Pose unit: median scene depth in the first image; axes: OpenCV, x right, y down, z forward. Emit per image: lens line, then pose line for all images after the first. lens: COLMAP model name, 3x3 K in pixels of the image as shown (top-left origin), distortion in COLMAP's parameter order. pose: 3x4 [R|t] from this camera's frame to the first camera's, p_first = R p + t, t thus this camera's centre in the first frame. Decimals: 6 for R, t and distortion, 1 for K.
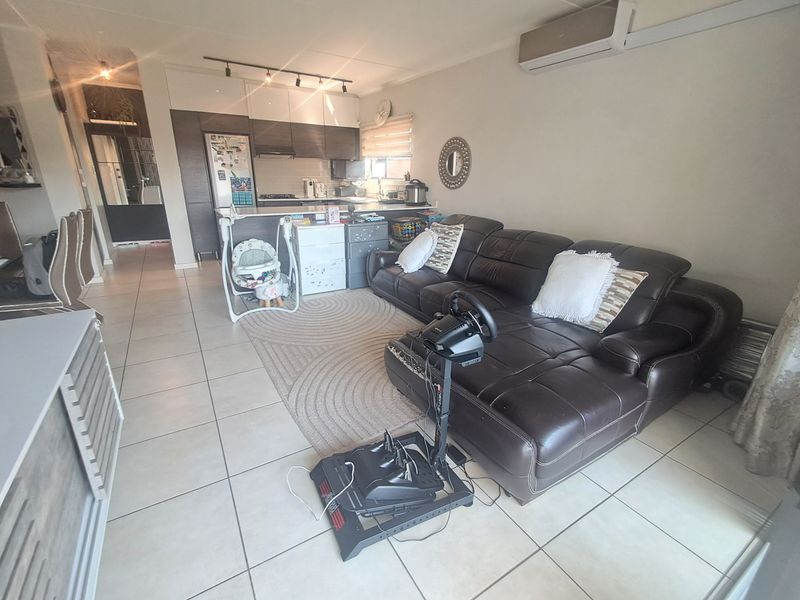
lens RADIAL K [[359.9, 0, 400.0], [0, 359.9, 300.0], [0, 0, 1]] dist [0.002155, 0.000517]
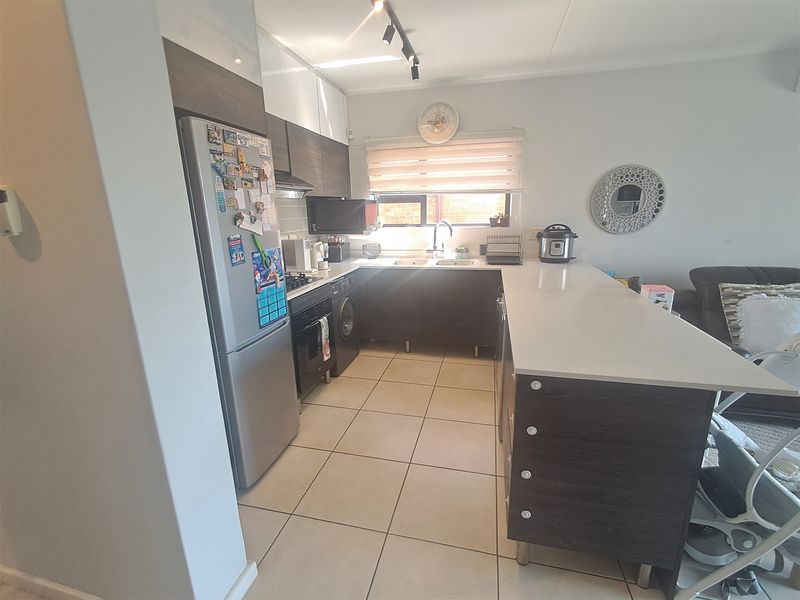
lens RADIAL K [[359.9, 0, 400.0], [0, 359.9, 300.0], [0, 0, 1]] dist [0.002155, 0.000517]
pose [[0.715645, -0.206749, 0.667164, -0.556858], [0.266220, 0.963823, 0.013116, -0.244306], [-0.645739, 0.168226, 0.744796, 0.610593]]
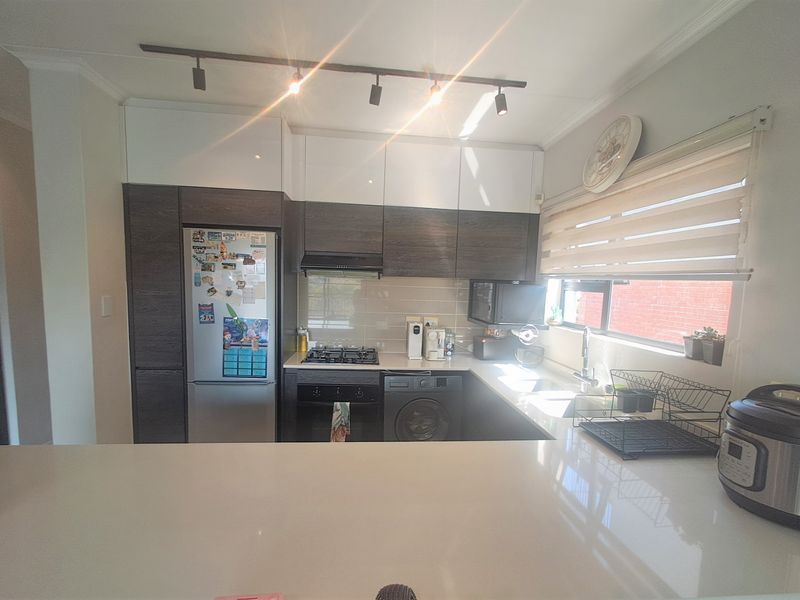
lens RADIAL K [[387.4, 0, 408.2], [0, 387.4, 321.5], [0, 0, 1]] dist [0.000292, 0.000305]
pose [[0.900820, 0.055825, -0.430589, -0.052130], [-0.161018, 0.963938, -0.211888, -0.249347], [0.403233, 0.260206, 0.877323, 0.616352]]
